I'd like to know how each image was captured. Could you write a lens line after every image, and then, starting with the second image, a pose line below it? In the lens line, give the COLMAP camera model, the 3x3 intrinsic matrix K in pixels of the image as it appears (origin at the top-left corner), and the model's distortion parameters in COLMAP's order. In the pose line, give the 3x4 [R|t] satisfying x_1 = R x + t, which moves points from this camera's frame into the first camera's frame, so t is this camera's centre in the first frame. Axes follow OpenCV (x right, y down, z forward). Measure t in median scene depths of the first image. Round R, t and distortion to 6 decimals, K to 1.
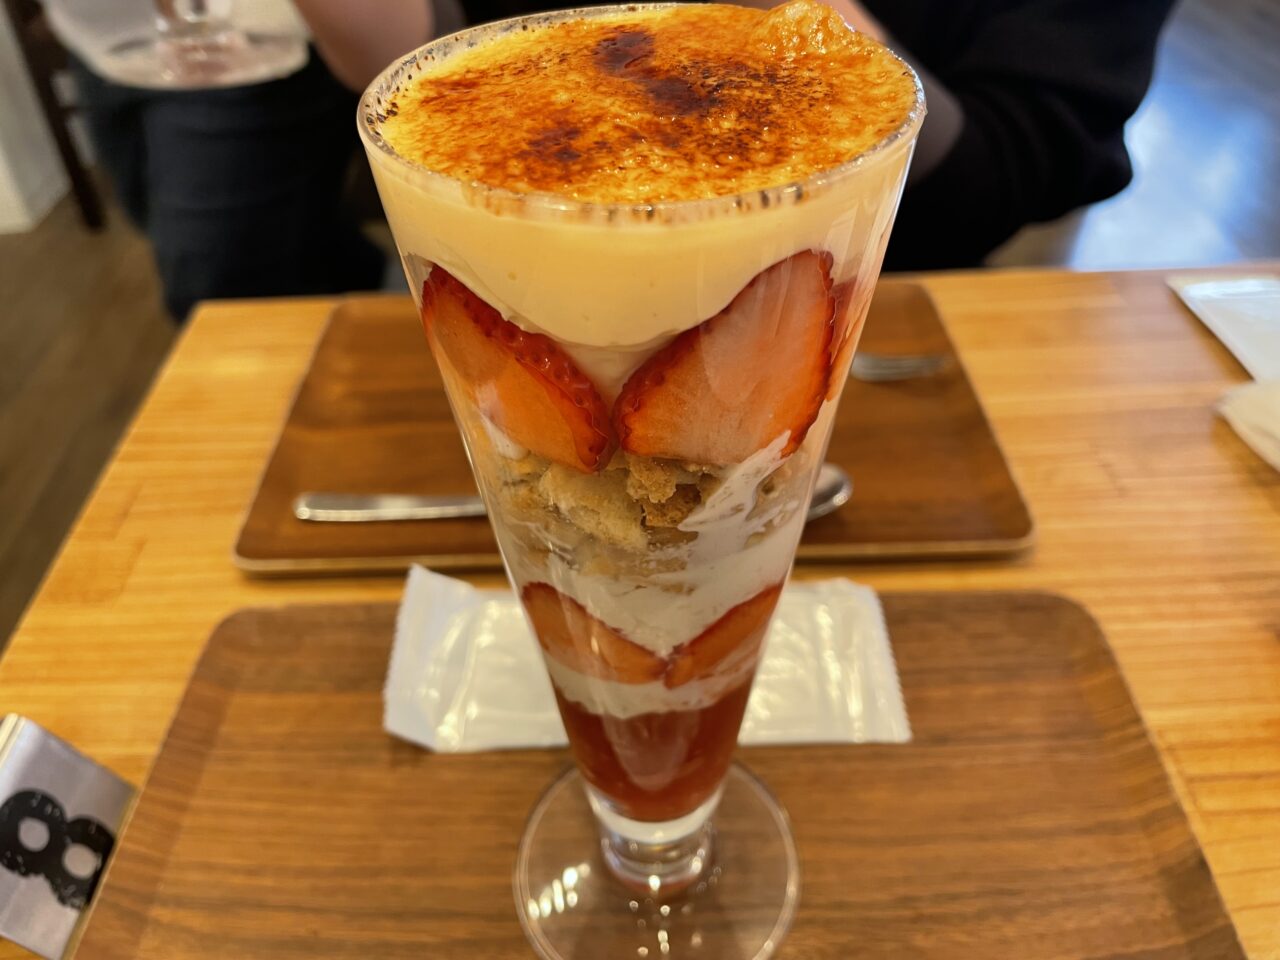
lens RADIAL K [[991.2, 0, 640.0], [0, 991.2, 480.0], [0, 0, 1]] dist [0.009064, 0.000697]
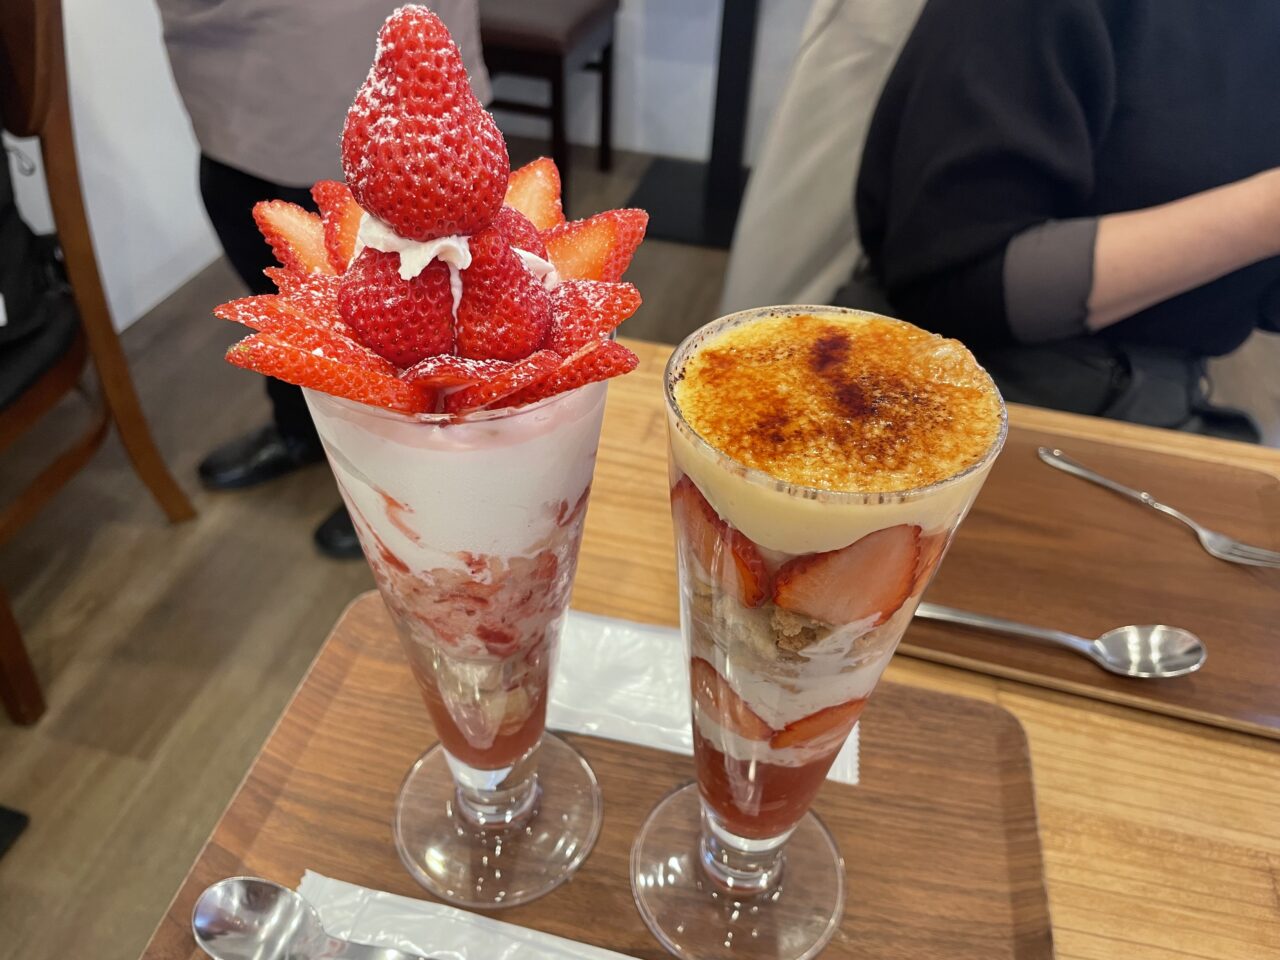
lens RADIAL K [[991.2, 0, 640.0], [0, 991.2, 480.0], [0, 0, 1]] dist [0.009064, 0.000697]
pose [[0.961869, 0.216820, -0.166728, 0.000427], [-0.220973, 0.975258, -0.006549, -0.166726], [0.161182, 0.043141, 0.985981, -0.645546]]
